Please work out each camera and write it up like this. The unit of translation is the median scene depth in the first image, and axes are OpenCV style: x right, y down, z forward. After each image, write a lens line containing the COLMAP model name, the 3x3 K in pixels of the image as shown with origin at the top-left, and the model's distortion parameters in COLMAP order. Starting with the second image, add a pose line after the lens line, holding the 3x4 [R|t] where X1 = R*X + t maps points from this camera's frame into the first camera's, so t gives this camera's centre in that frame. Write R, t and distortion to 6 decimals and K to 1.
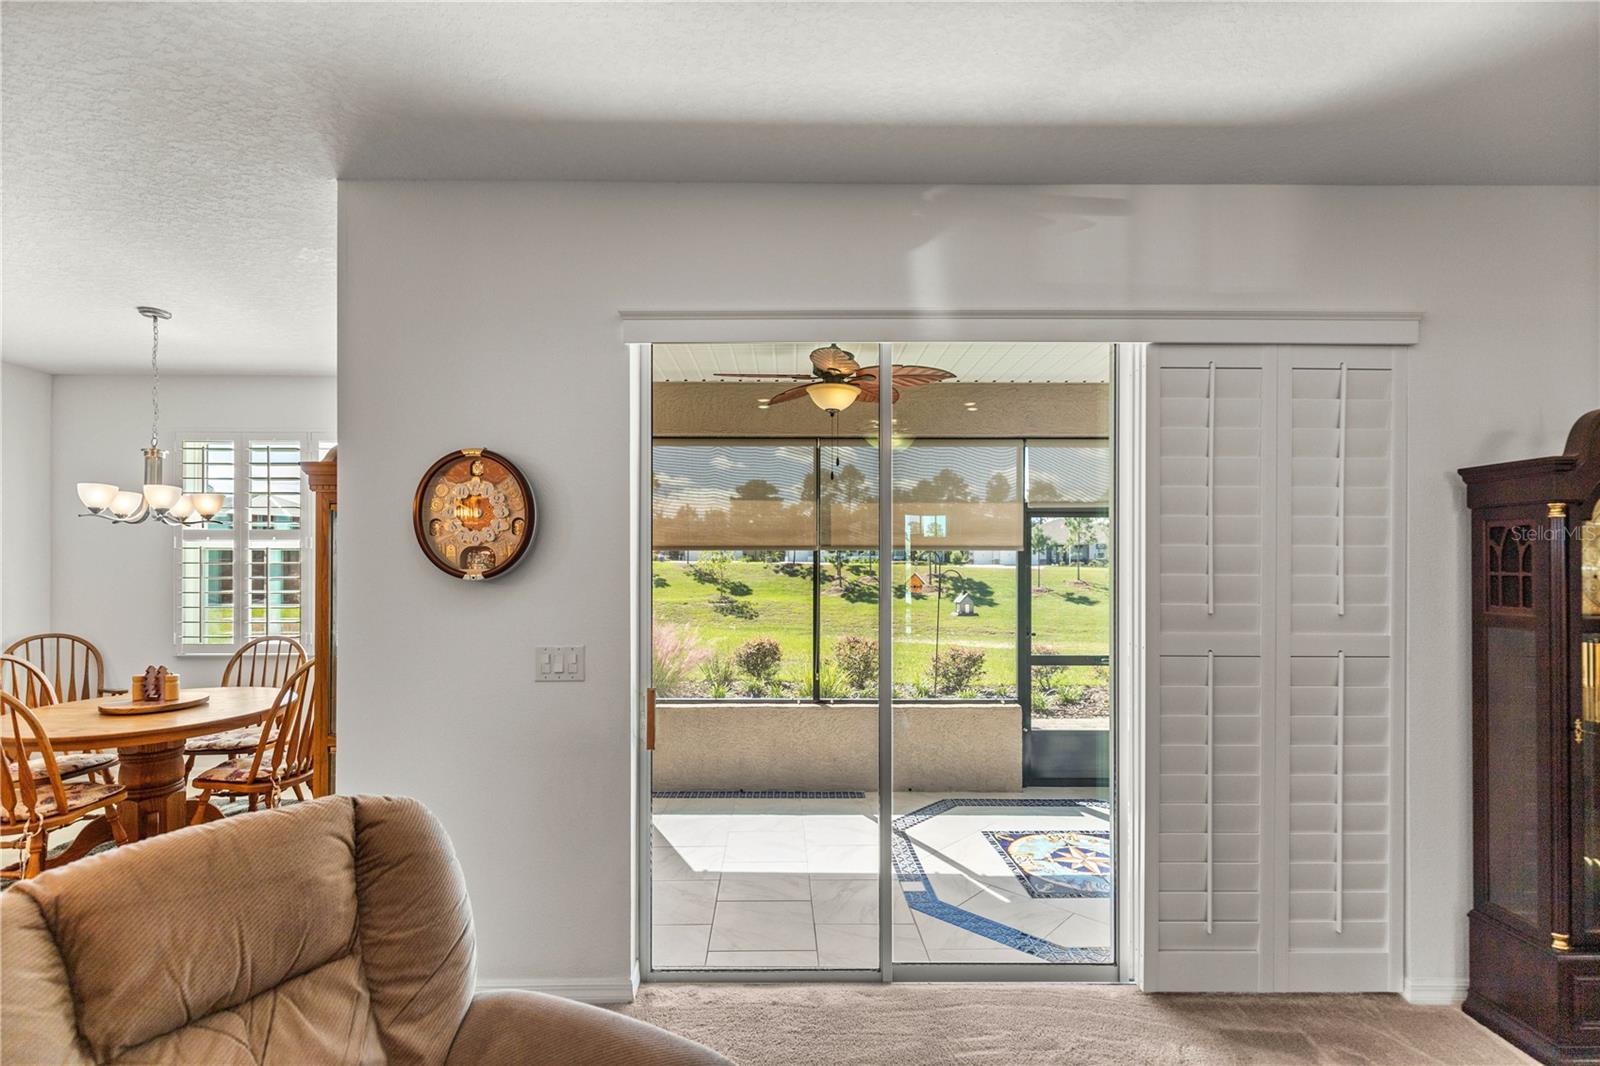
lens RADIAL K [[714.5, 0, 781.4], [0, 714.5, 559.1], [0, 0, 1]] dist [0.004799, 0.000500]
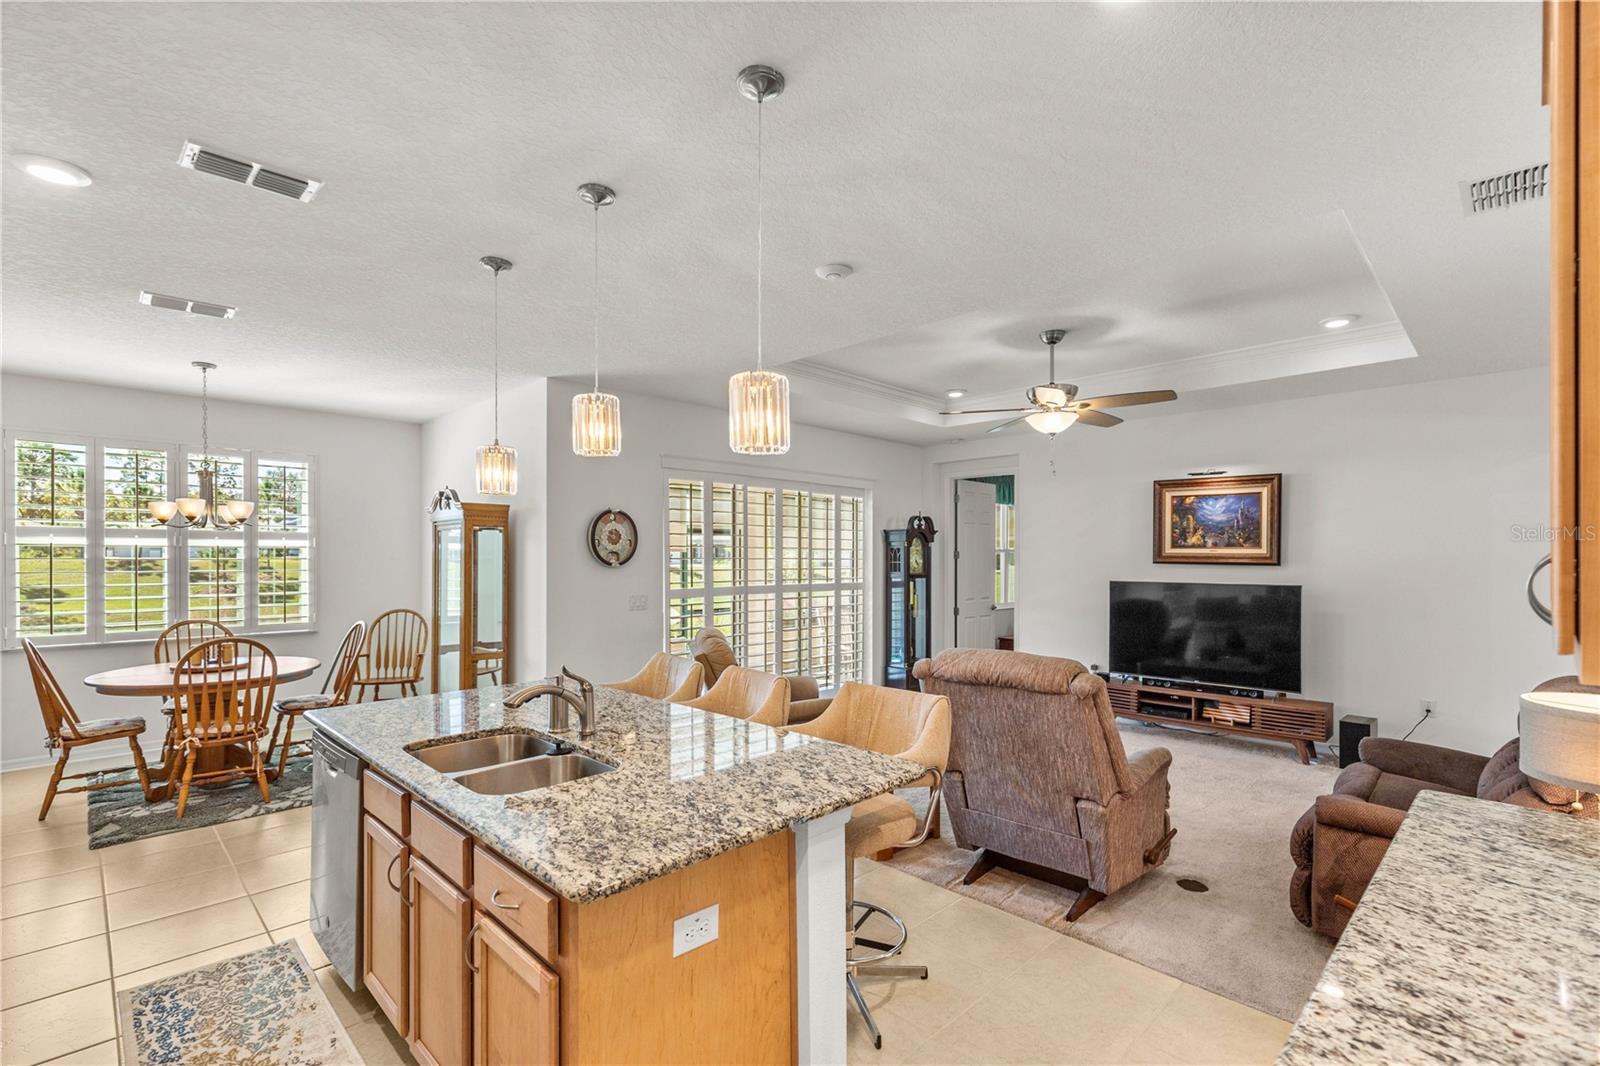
lens RADIAL K [[724.9, 0, 799.7], [0, 724.9, 553.9], [0, 0, 1]] dist [0.001687, 0.000161]
pose [[0.703198, 0.005804, 0.710970, -1.263069], [-0.006110, 0.999979, -0.002120, -0.007389], [-0.710967, -0.002853, 0.703219, -0.790485]]
